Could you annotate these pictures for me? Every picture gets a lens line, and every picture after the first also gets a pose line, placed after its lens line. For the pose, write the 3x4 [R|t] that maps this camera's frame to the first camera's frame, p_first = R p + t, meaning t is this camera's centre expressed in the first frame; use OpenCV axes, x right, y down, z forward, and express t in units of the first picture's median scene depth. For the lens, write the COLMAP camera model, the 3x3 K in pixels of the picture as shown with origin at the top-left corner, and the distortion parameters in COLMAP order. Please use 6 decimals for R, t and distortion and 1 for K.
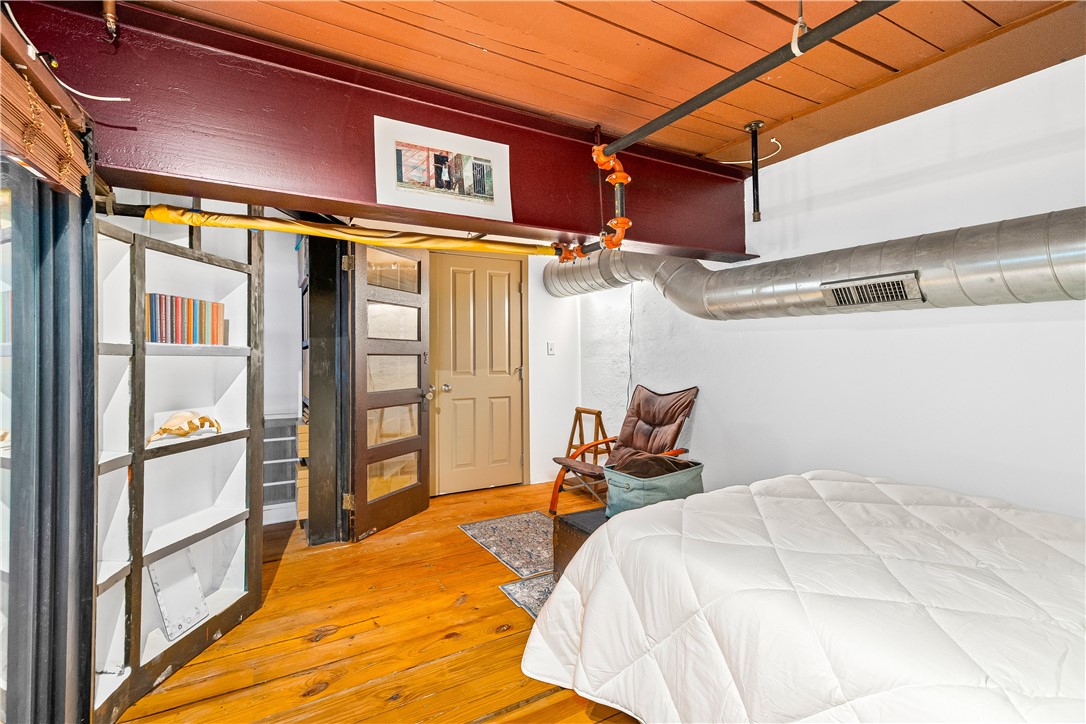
lens RADIAL K [[485.2, 0, 542.7], [0, 485.2, 358.3], [0, 0, 1]] dist [0.022541, 0.000540]
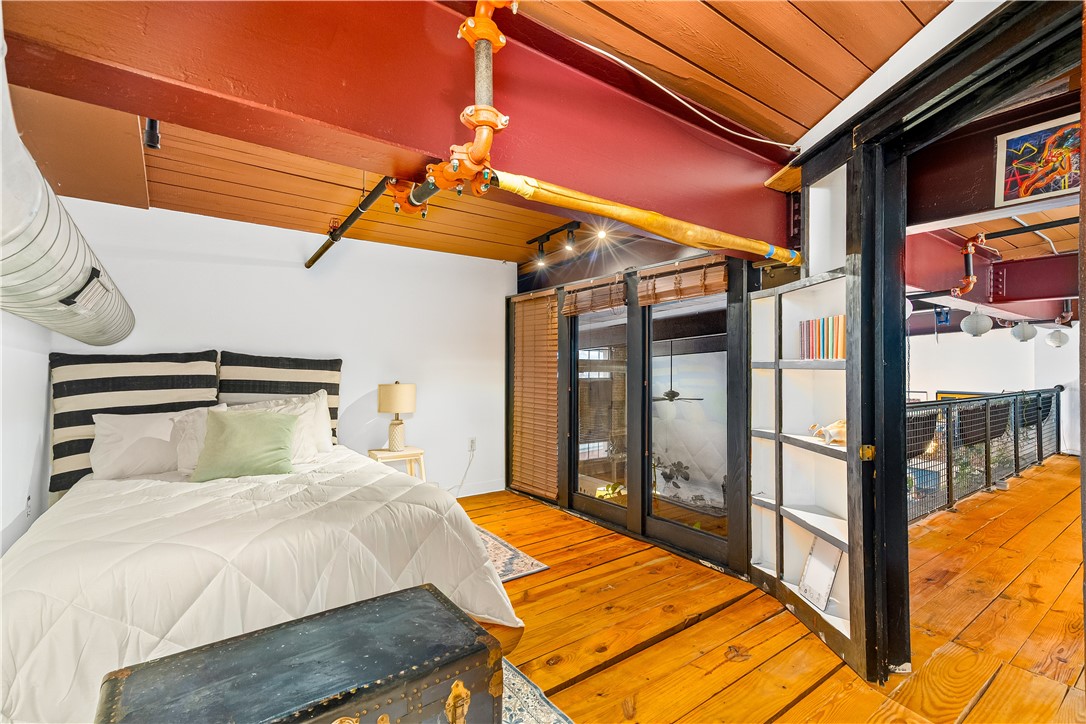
lens RADIAL K [[485.2, 0, 550.7], [0, 485.2, 361.2], [0, 0, 1]] dist [0.022541, 0.000540]
pose [[-0.990673, 0.001040, -0.136256, 0.057422], [0.002520, 0.999940, -0.010689, -0.014354], [0.136236, -0.010933, -0.990616, 2.264263]]
